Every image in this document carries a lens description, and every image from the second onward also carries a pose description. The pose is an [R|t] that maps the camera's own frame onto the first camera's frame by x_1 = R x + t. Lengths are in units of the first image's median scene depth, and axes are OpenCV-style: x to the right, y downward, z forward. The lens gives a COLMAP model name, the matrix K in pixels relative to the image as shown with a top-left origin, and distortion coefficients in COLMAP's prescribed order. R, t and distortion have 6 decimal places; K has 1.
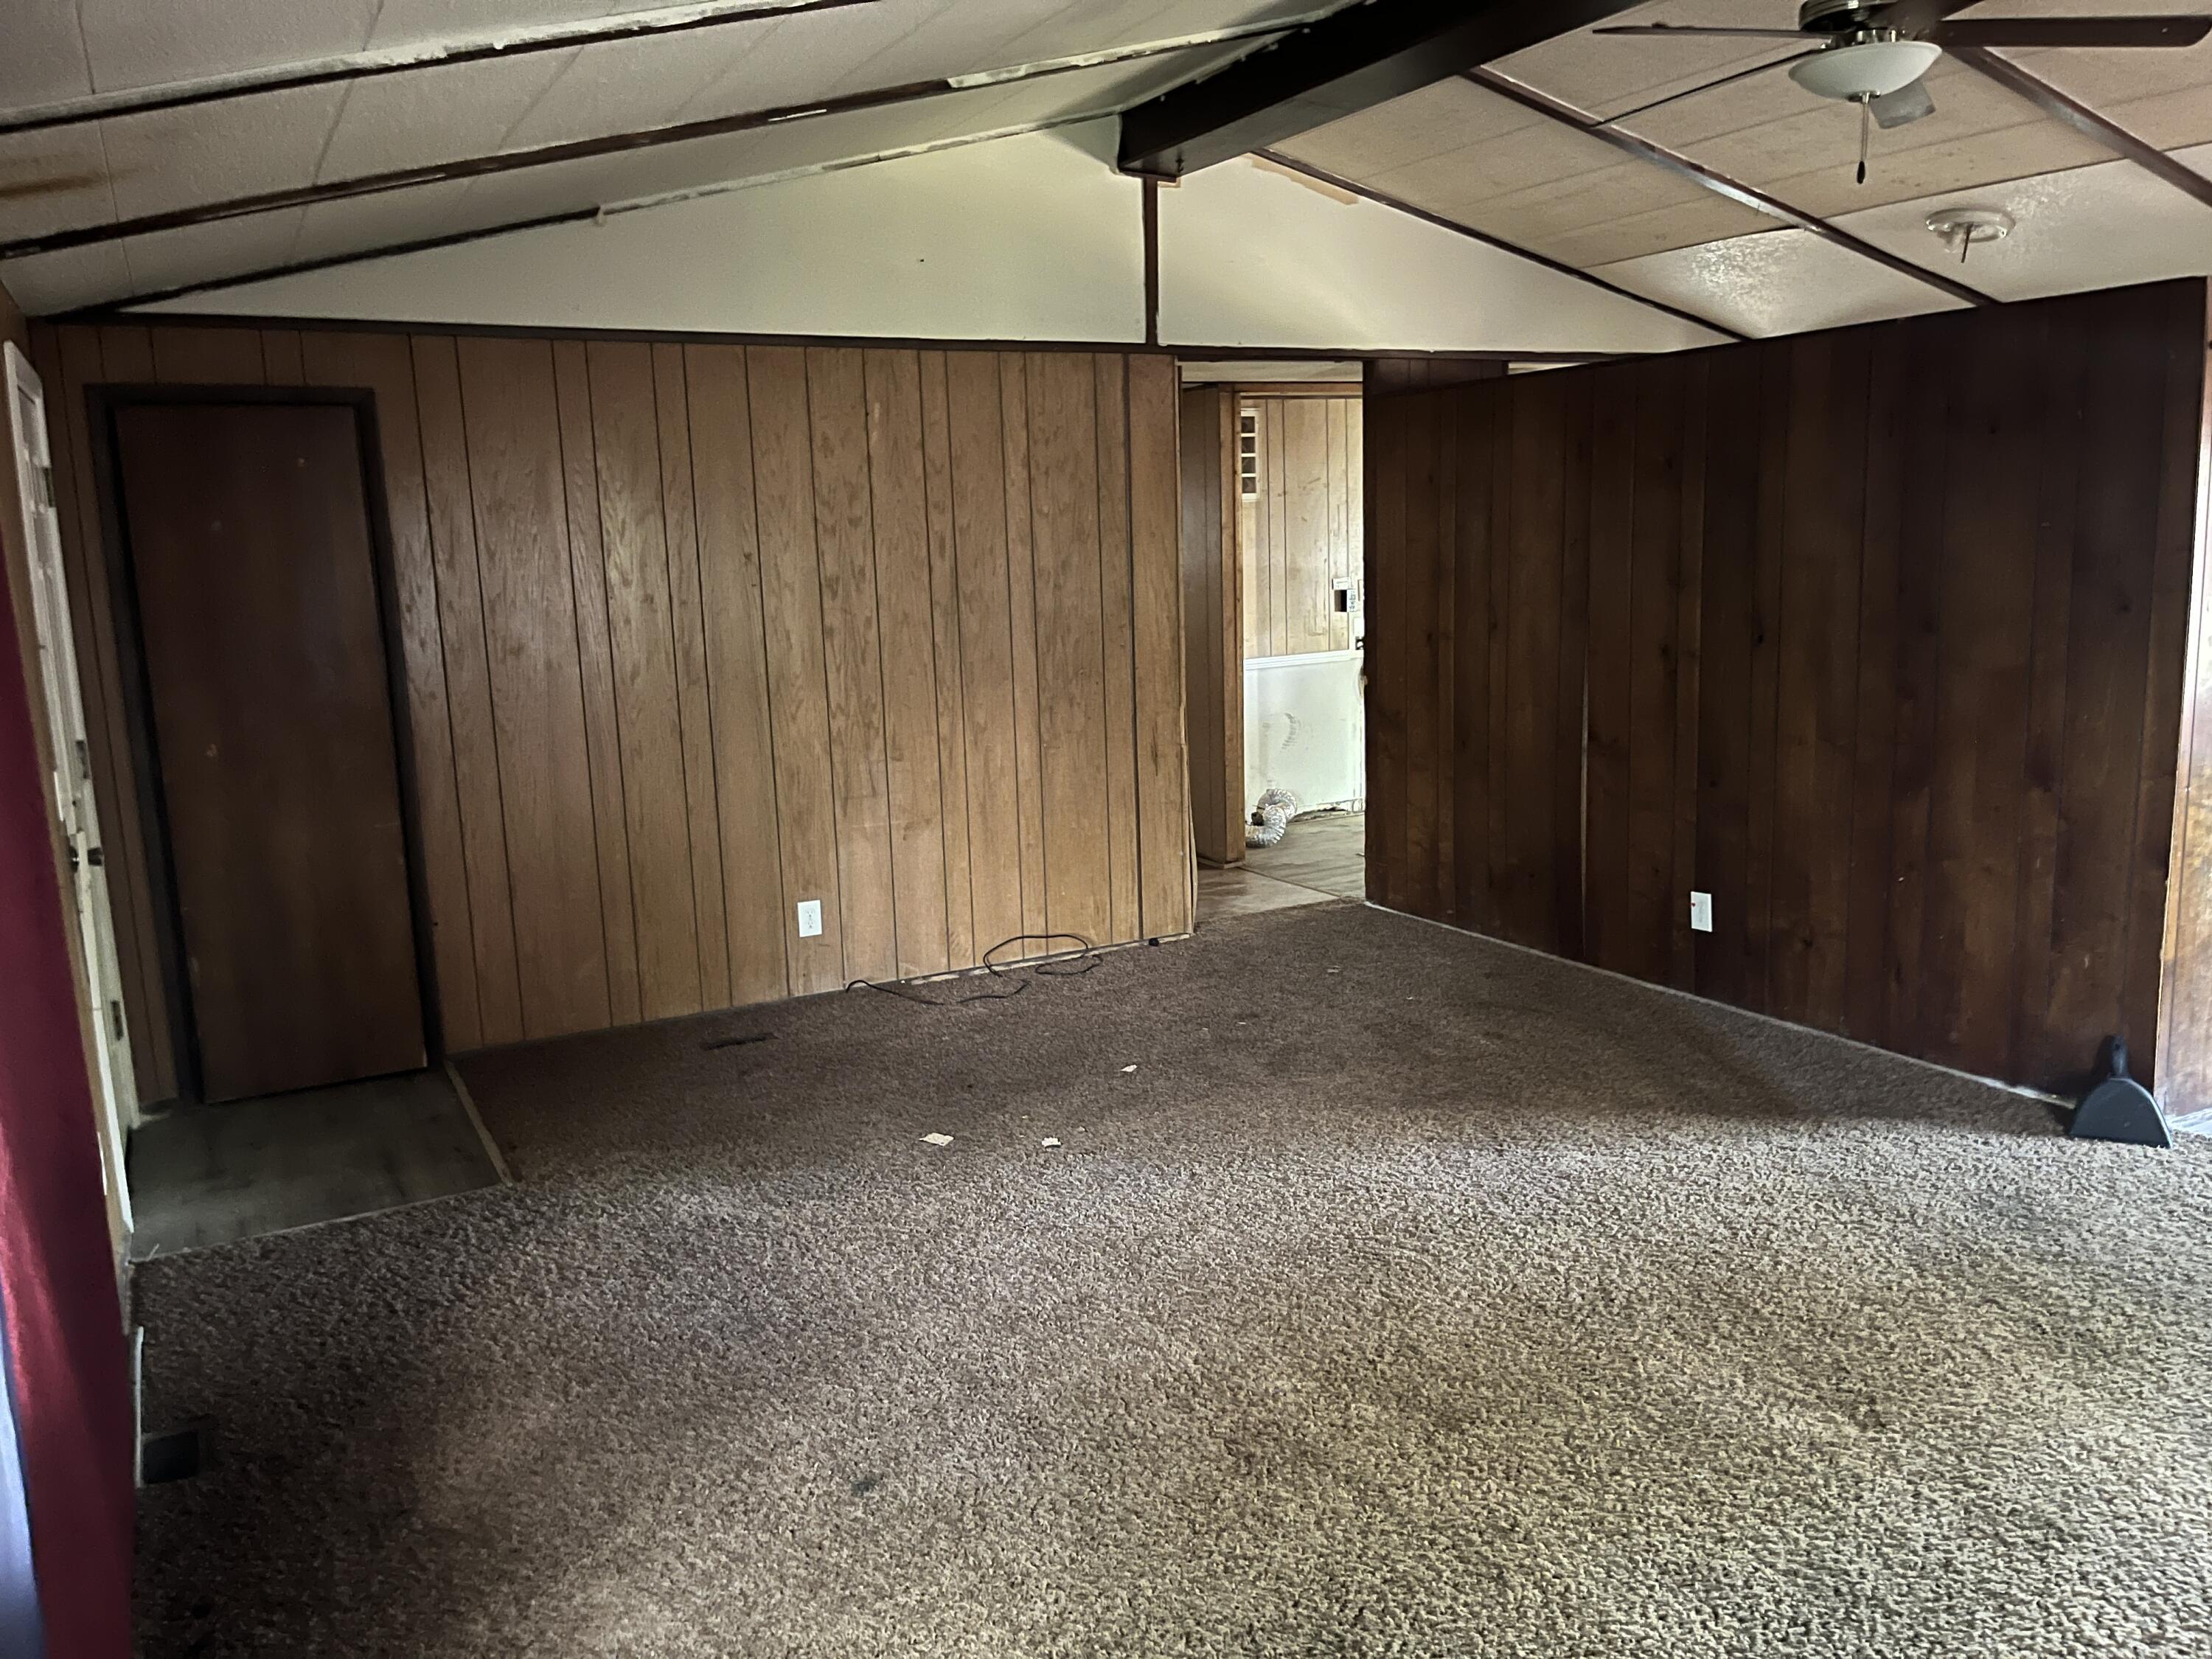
lens RADIAL K [[1686.7, 0, 1117.0], [0, 1686.7, 840.6], [0, 0, 1]] dist [0.106401, -0.140141]
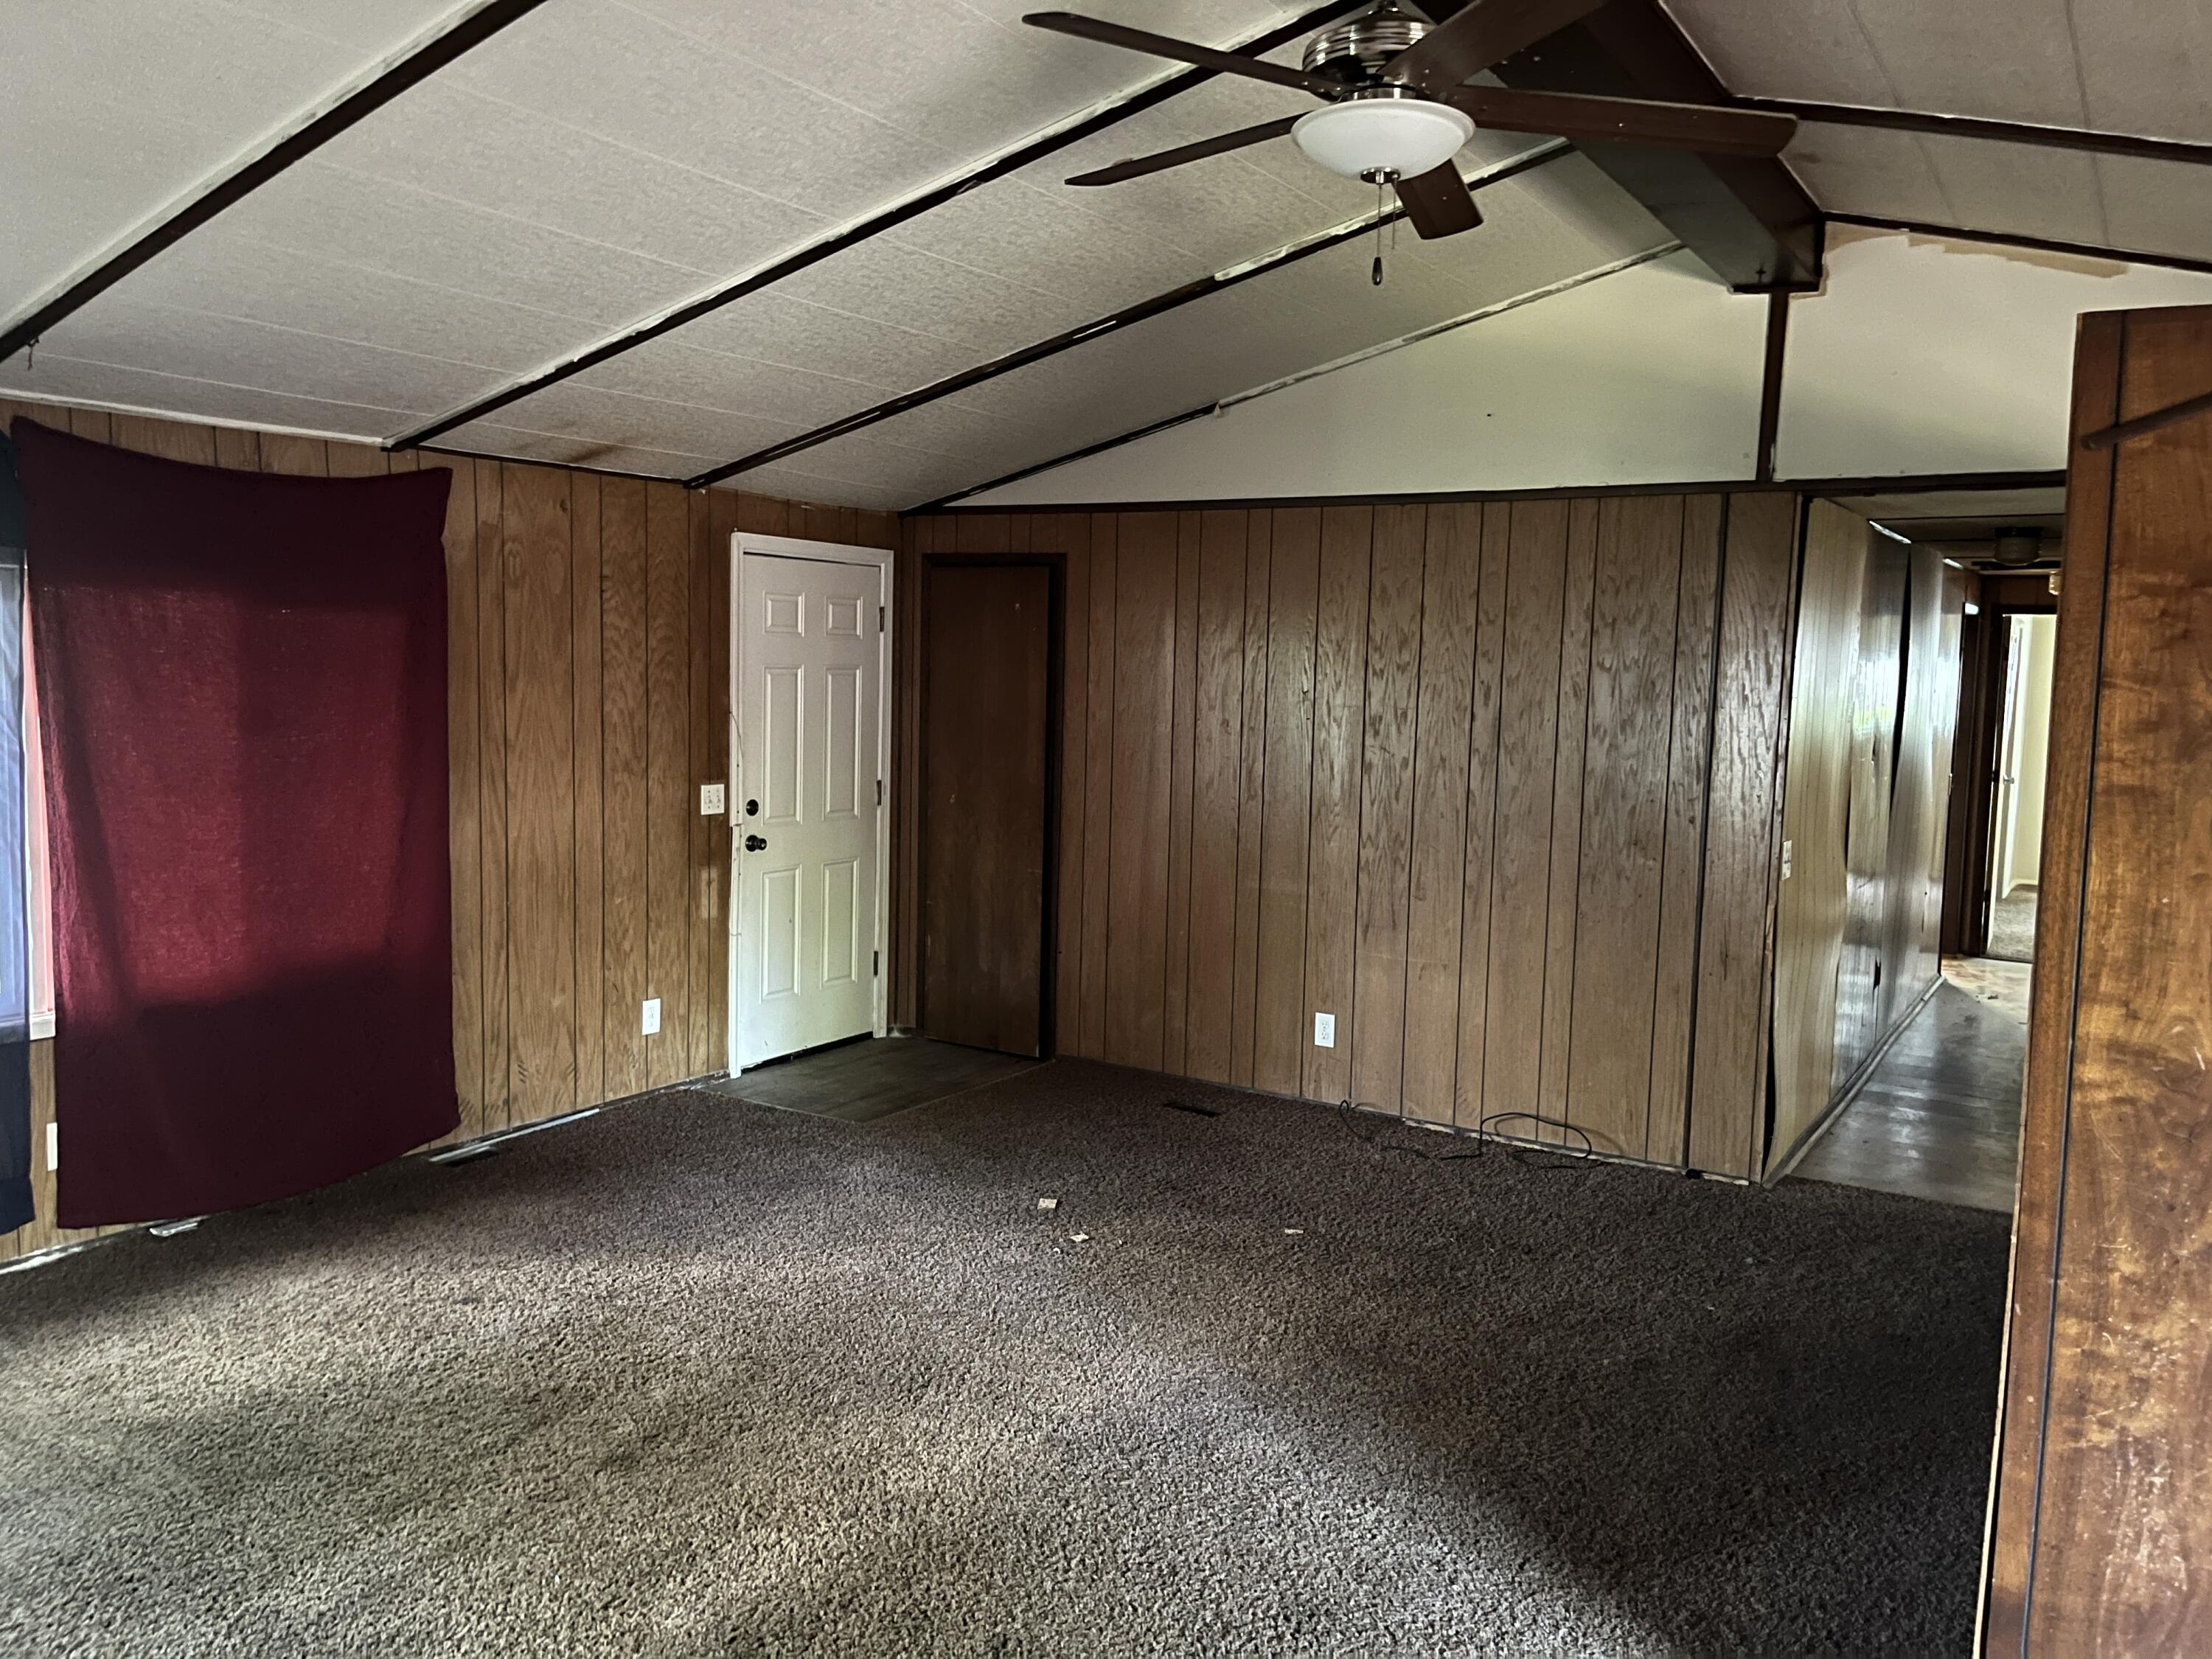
lens RADIAL K [[1686.7, 0, 1117.0], [0, 1686.7, 840.6], [0, 0, 1]] dist [0.106401, -0.140141]
pose [[0.487213, 0.139584, -0.862055, 0.974873], [-0.200910, 0.978580, 0.044902, -0.136952], [0.849858, 0.151319, 0.504821, 0.492888]]
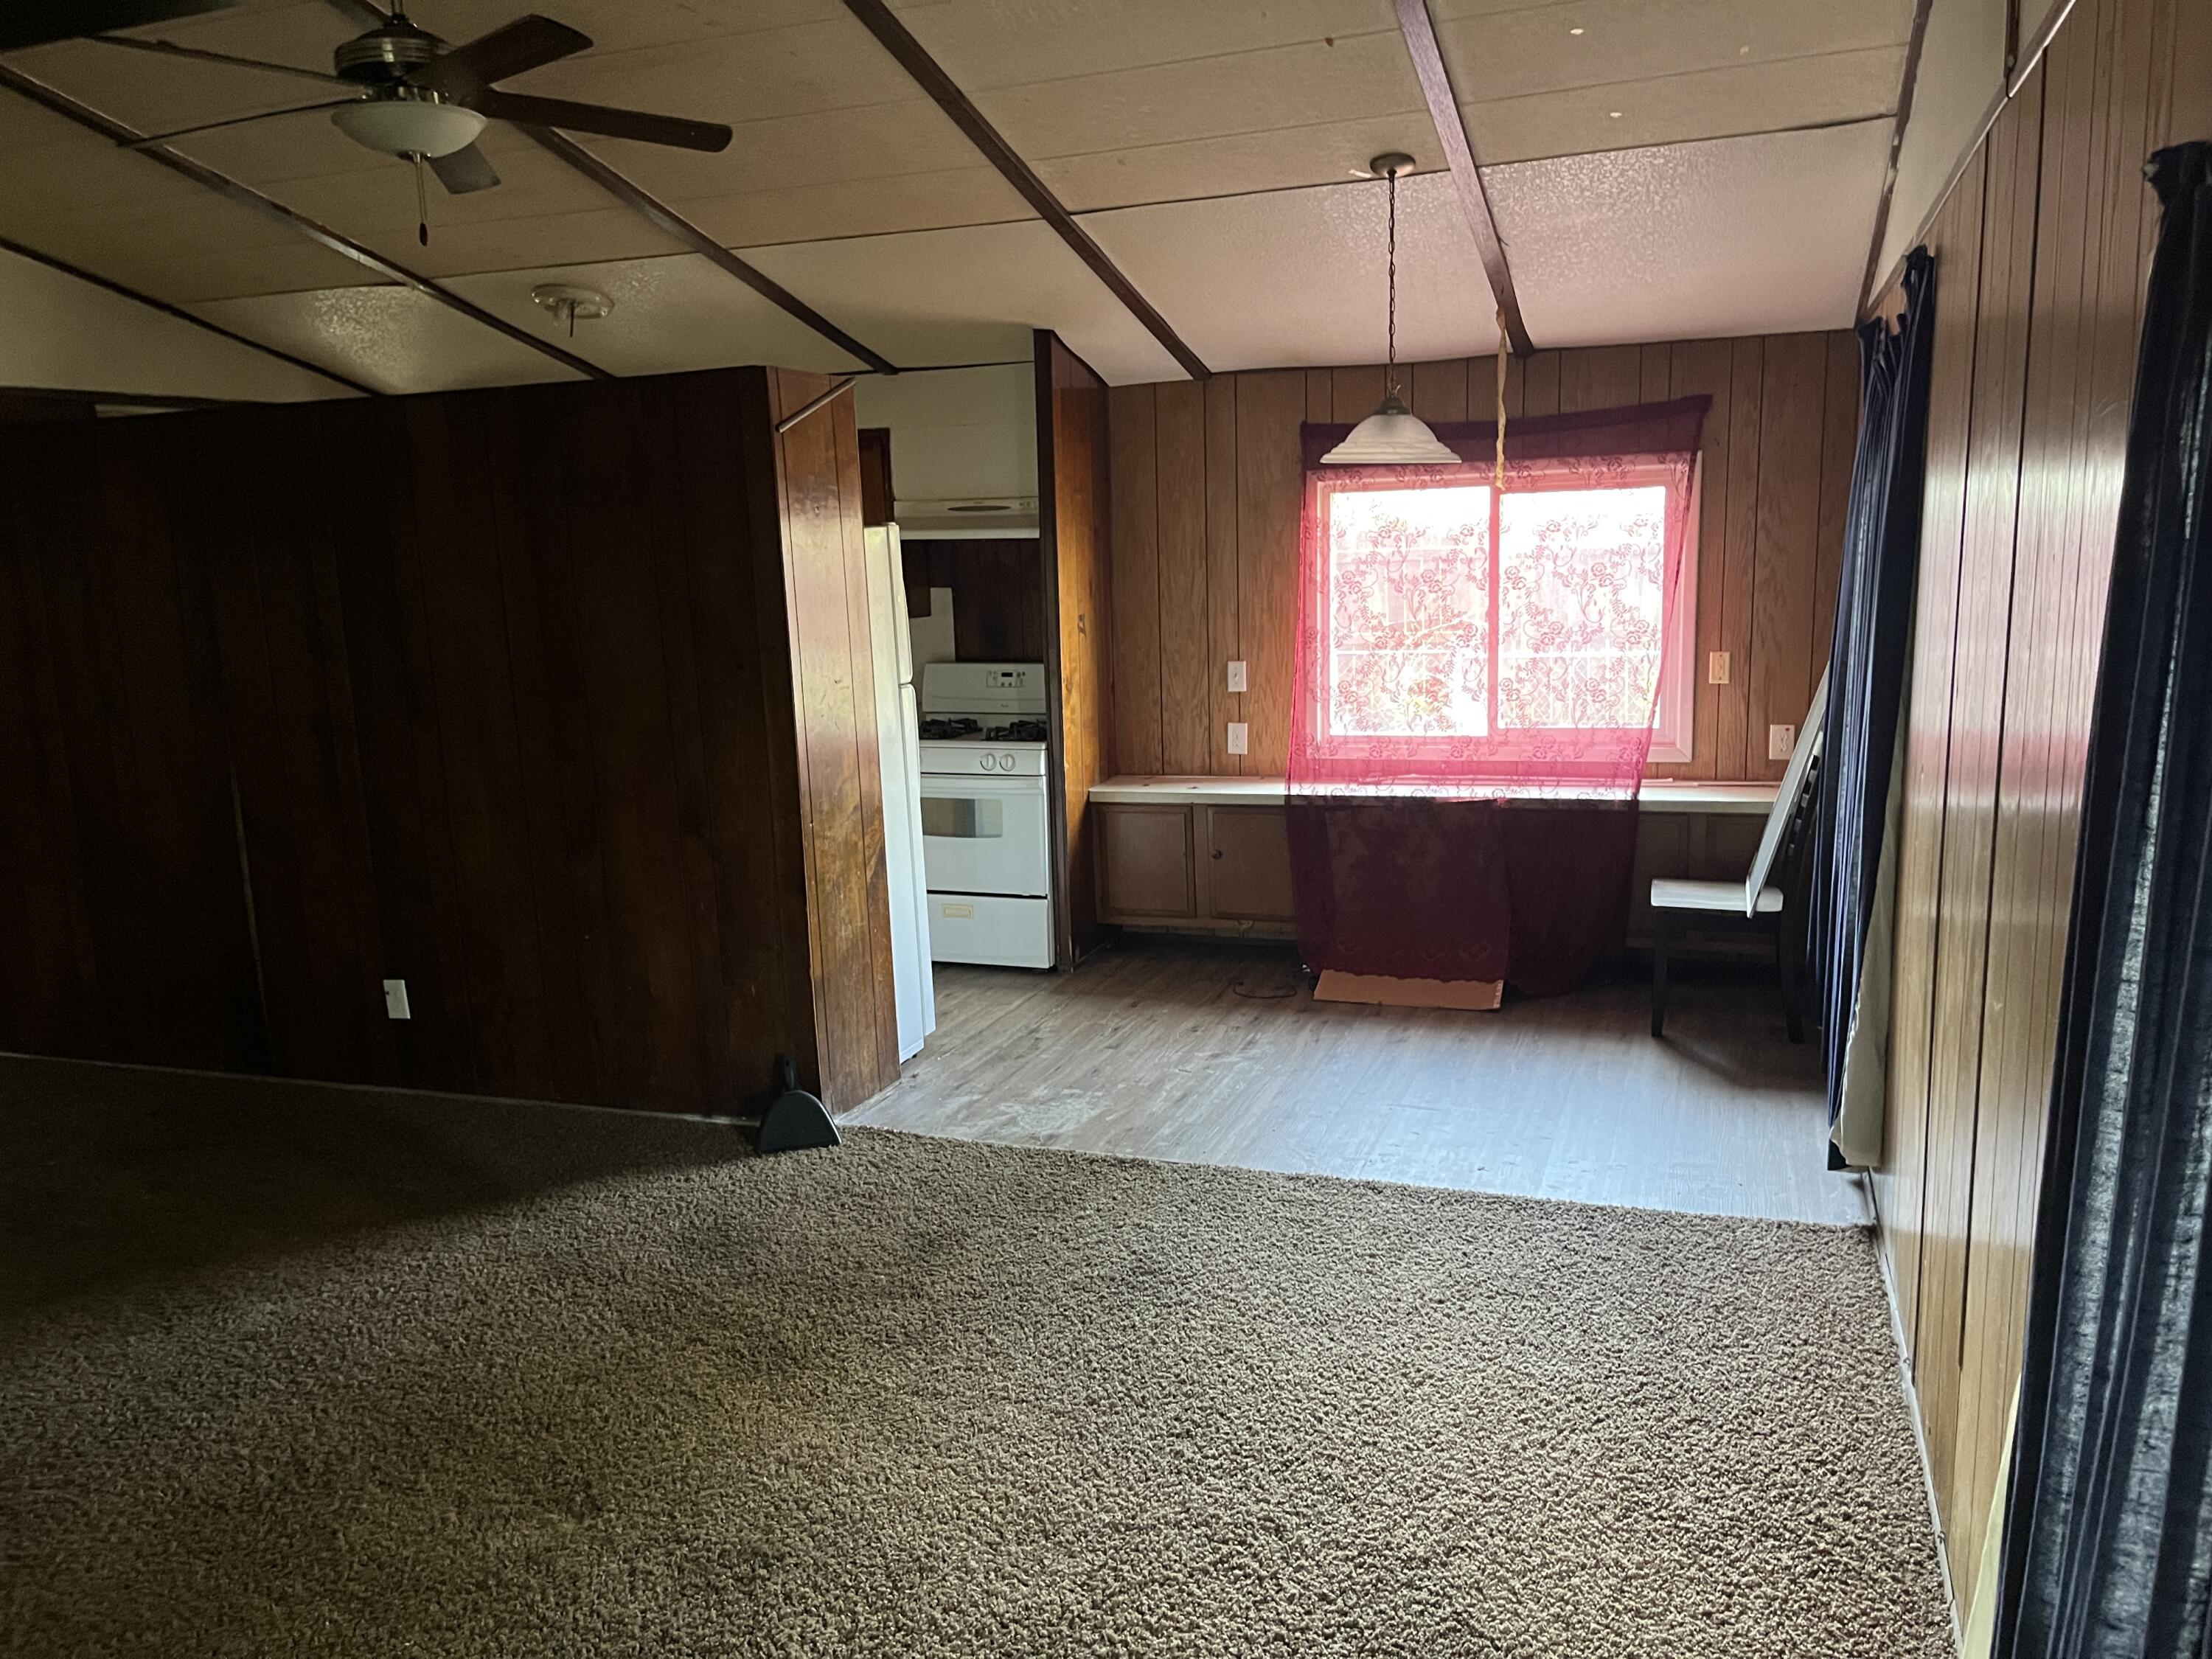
lens RADIAL K [[1686.7, 0, 1117.0], [0, 1686.7, 840.6], [0, 0, 1]] dist [0.106401, -0.140141]
pose [[0.757668, -0.107956, 0.643650, 0.063595], [0.128104, 0.991639, 0.015525, -0.011935], [-0.639944, 0.070691, 0.765163, 0.027991]]
